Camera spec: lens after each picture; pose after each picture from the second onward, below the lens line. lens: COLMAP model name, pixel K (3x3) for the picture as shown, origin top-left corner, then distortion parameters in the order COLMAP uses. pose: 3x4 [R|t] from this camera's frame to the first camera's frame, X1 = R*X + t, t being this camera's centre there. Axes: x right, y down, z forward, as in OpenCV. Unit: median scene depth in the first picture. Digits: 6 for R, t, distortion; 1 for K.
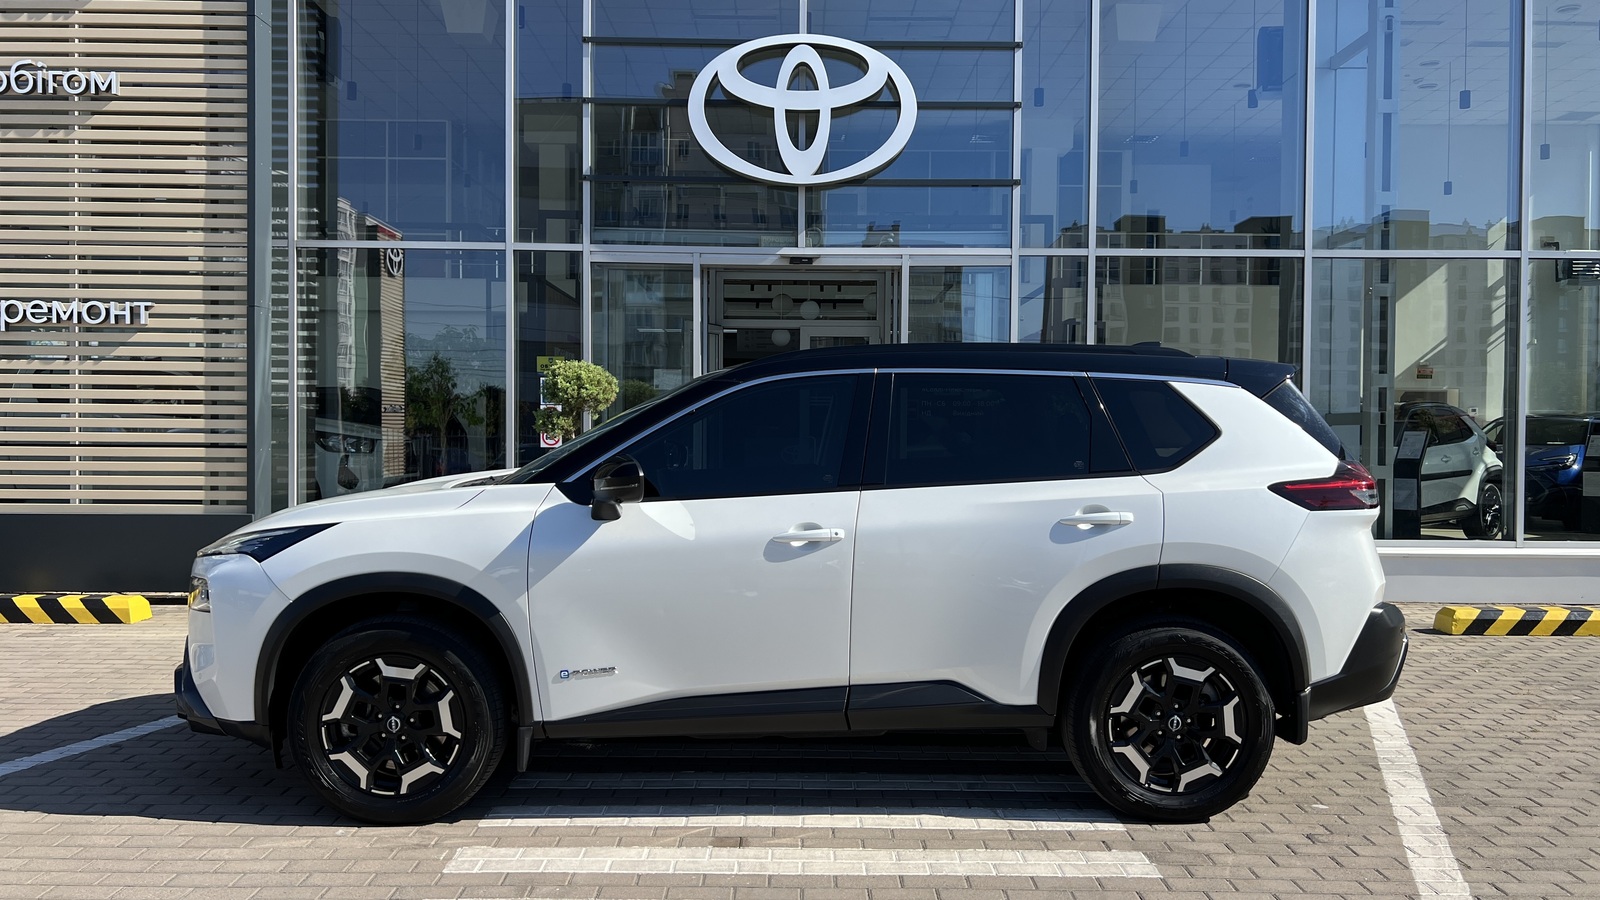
lens RADIAL K [[1210.1, 0, 799.2], [0, 1210.1, 453.2], [0, 0, 1]] dist [0.038323, -0.042519]
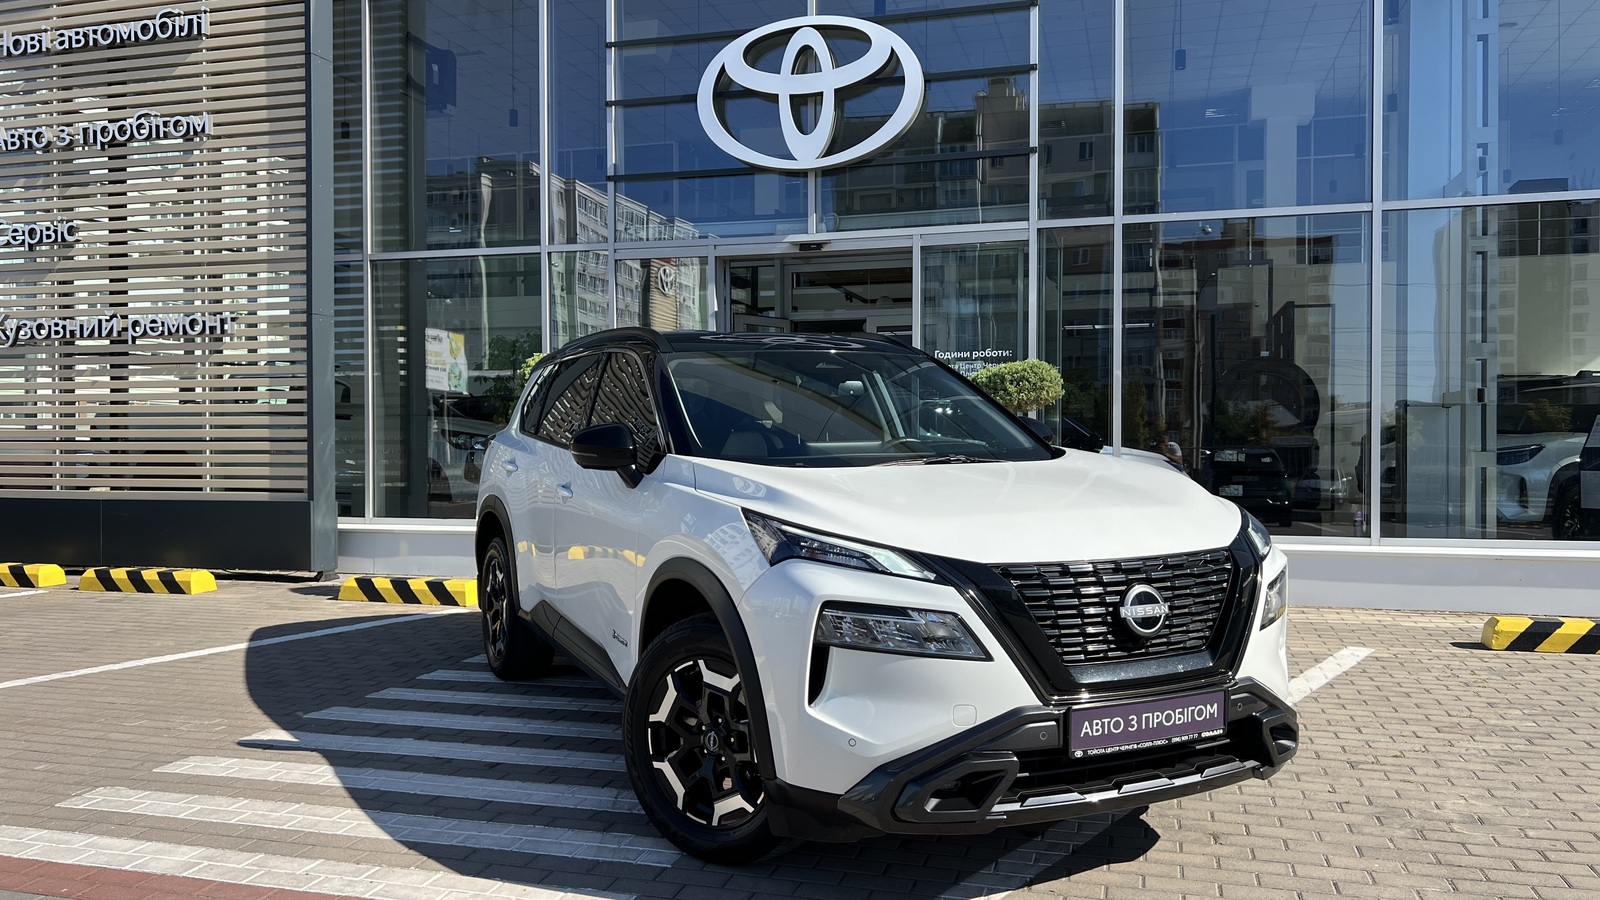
lens RADIAL K [[1210.1, 0, 801.8], [0, 1210.1, 456.8], [0, 0, 1]] dist [0.038323, -0.042519]
pose [[0.959235, -0.005944, -0.282547, 0.277359], [0.004775, 0.999977, -0.004825, 0.016421], [0.282570, 0.003279, 0.959241, 0.056680]]
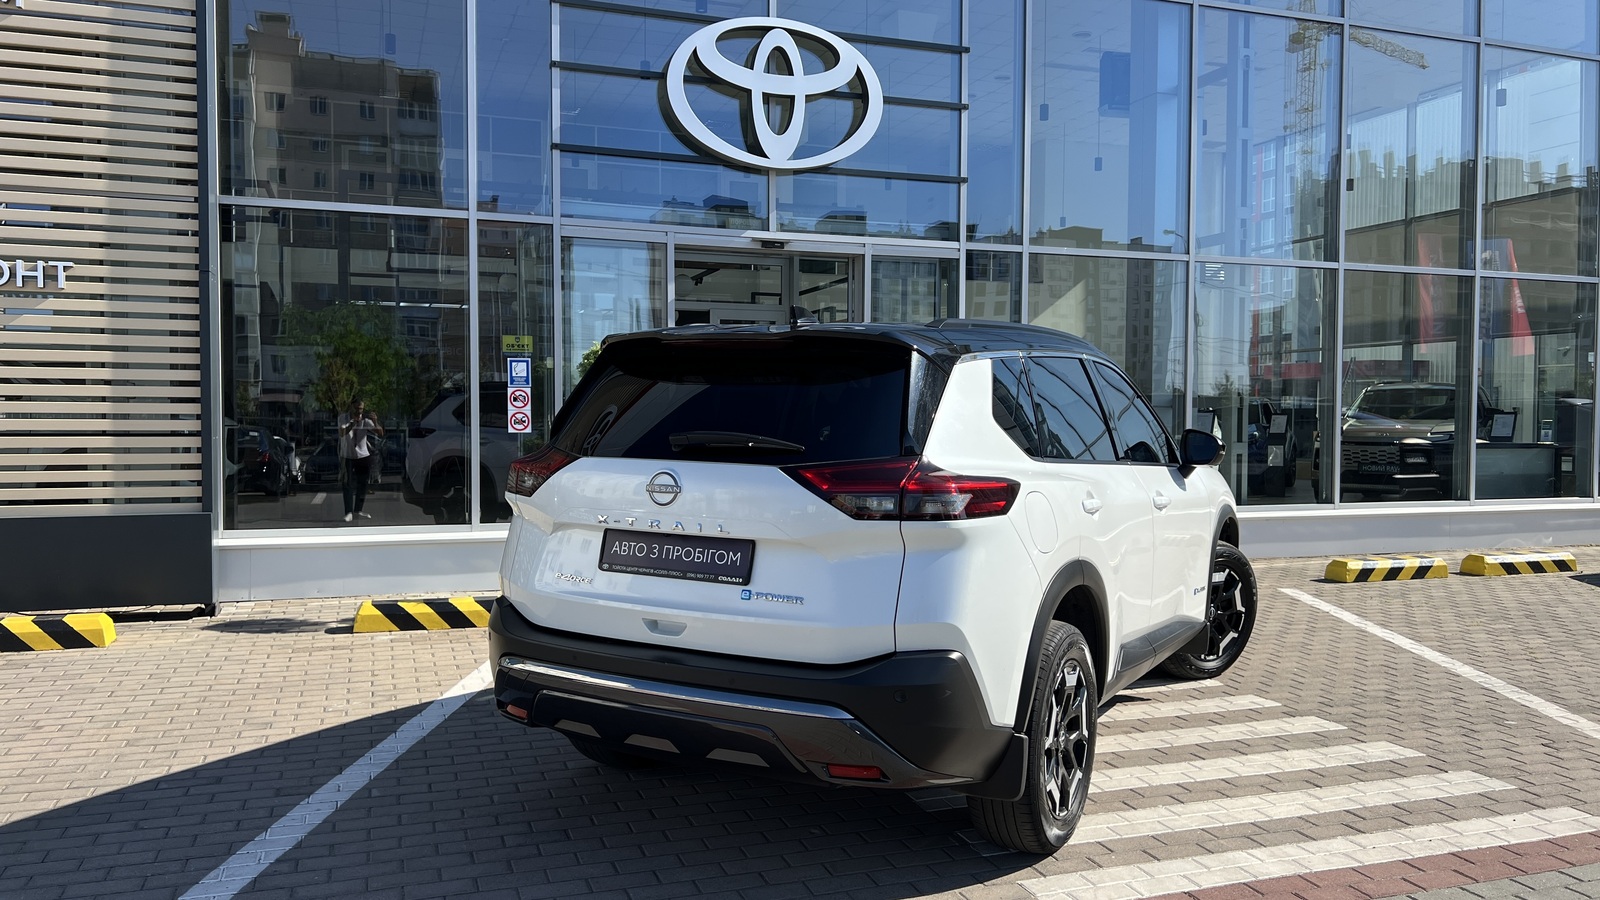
lens RADIAL K [[1210.1, 0, 799.3], [0, 1210.1, 455.2], [0, 0, 1]] dist [0.038323, -0.042519]
pose [[0.943260, -0.013961, 0.331761, -0.320551], [0.008162, 0.999789, 0.018867, -0.003323], [-0.331954, -0.015088, 0.943175, 0.044073]]
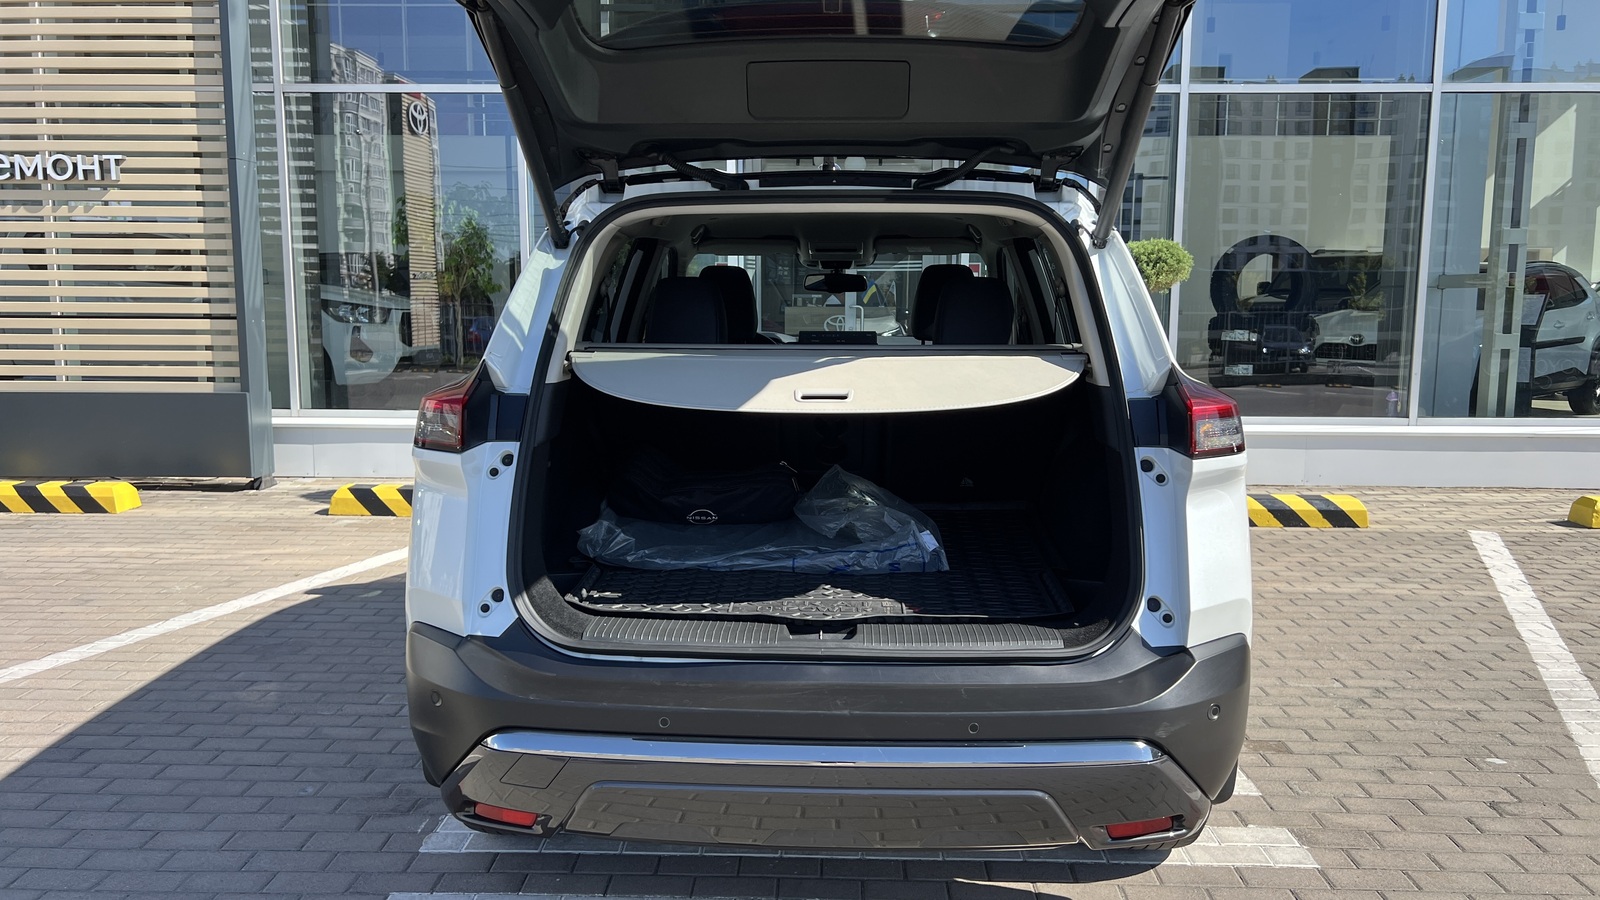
lens RADIAL K [[1210.1, 0, 798.7], [0, 1210.1, 459.6], [0, 0, 1]] dist [0.038323, -0.042519]
pose [[0.999428, 0.000150, -0.033830, -0.005478], [0.003742, 0.993363, 0.114957, -0.002940], [0.033623, -0.115018, 0.992794, 0.097895]]
